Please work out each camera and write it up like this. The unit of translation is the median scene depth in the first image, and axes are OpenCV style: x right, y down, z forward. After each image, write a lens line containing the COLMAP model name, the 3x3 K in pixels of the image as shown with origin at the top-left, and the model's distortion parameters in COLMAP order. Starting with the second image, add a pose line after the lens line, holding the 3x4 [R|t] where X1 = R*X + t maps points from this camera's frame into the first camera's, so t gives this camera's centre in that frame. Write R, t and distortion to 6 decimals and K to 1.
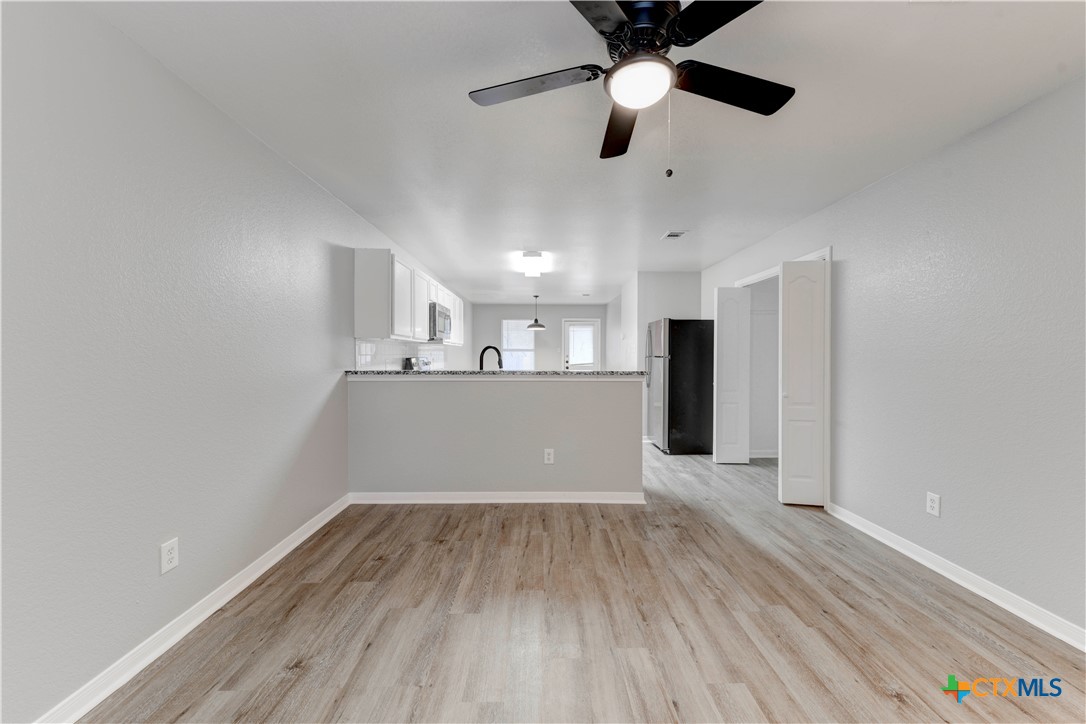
lens RADIAL K [[426.4, 0, 550.0], [0, 426.4, 357.1], [0, 0, 1]] dist [0.012689, -0.004448]
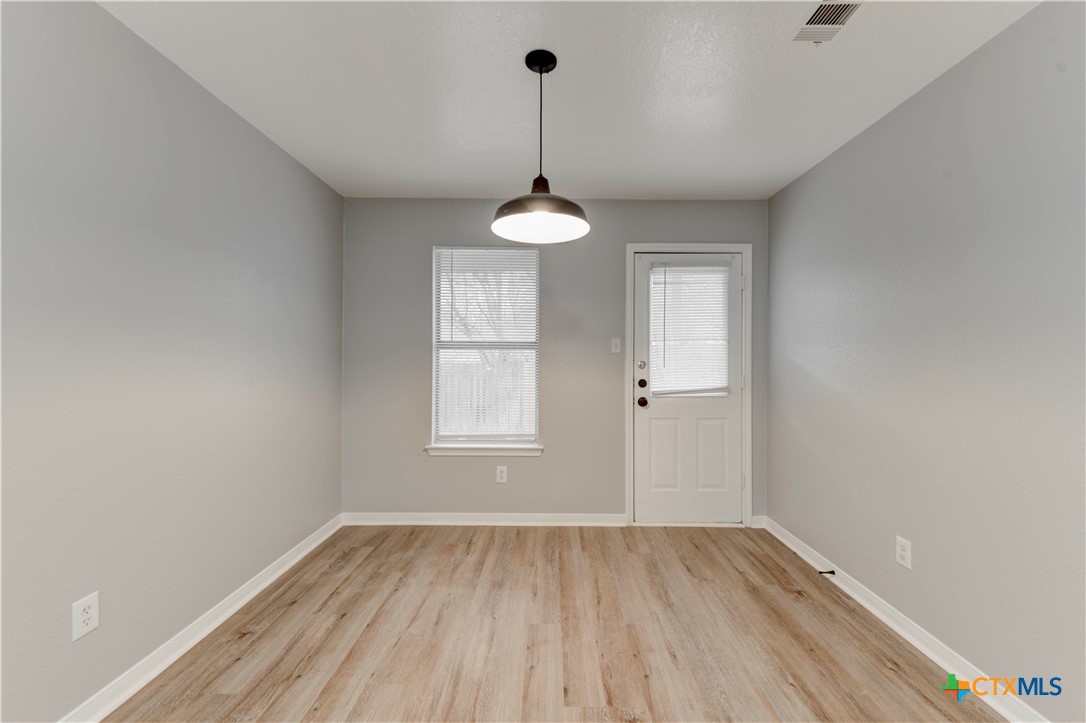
lens RADIAL K [[426.4, 0, 550.0], [0, 426.4, 356.6], [0, 0, 1]] dist [0.012689, -0.004448]
pose [[0.999385, -0.001506, -0.035046, -0.057103], [0.001054, 0.999916, -0.012910, -0.015745], [0.035062, 0.012865, 0.999302, 2.307037]]
